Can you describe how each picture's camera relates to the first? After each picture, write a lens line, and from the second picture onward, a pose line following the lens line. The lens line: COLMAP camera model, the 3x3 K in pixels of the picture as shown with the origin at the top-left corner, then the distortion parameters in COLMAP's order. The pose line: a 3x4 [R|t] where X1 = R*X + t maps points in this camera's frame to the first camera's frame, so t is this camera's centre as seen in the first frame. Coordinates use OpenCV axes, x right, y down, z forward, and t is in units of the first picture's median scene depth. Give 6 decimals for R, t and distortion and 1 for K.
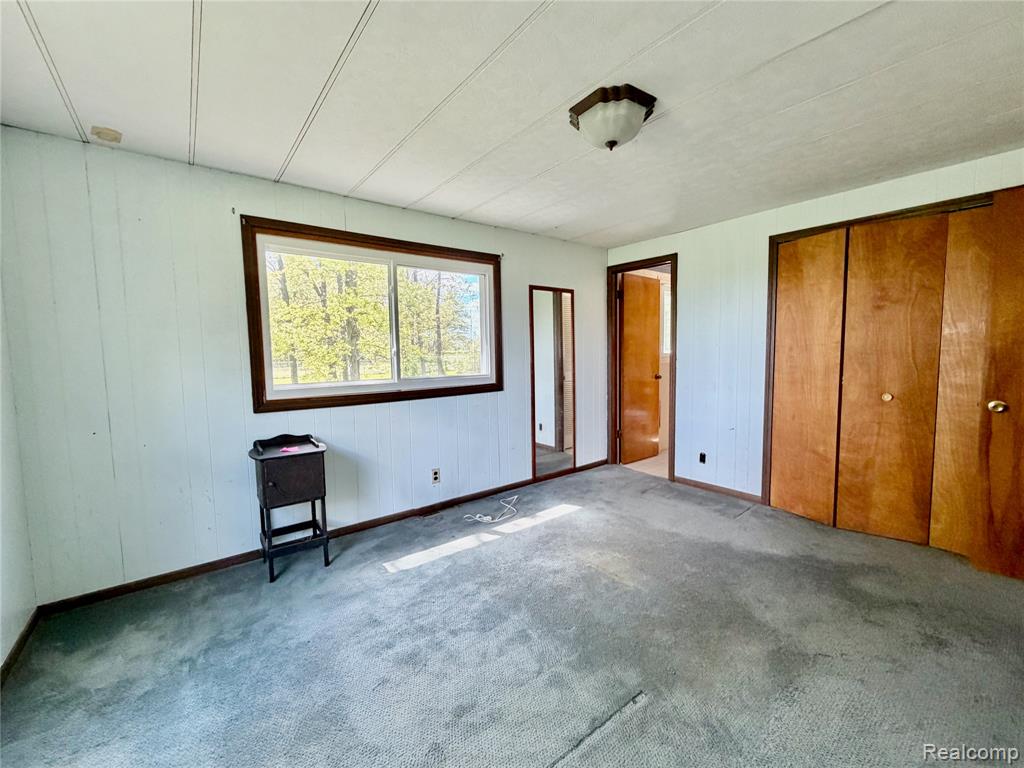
lens RADIAL K [[424.3, 0, 512.0], [0, 424.3, 384.0], [0, 0, 1]] dist [-0.000097, -0.000047]
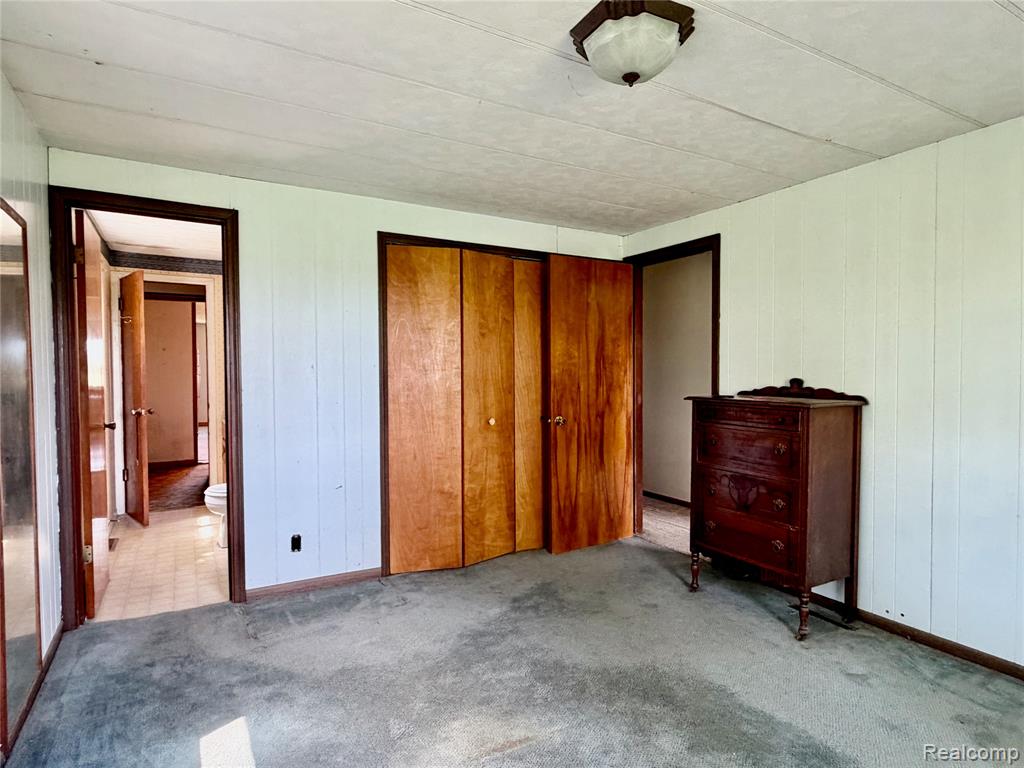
lens RADIAL K [[573.8, 0, 512.0], [0, 573.8, 384.0], [0, 0, 1]] dist [-0.001777, 0.000173]
pose [[0.141841, -0.007011, 0.989865, -0.465098], [0.072576, 0.997357, -0.003336, -0.049337], [-0.987225, 0.072314, 0.141975, 0.703017]]
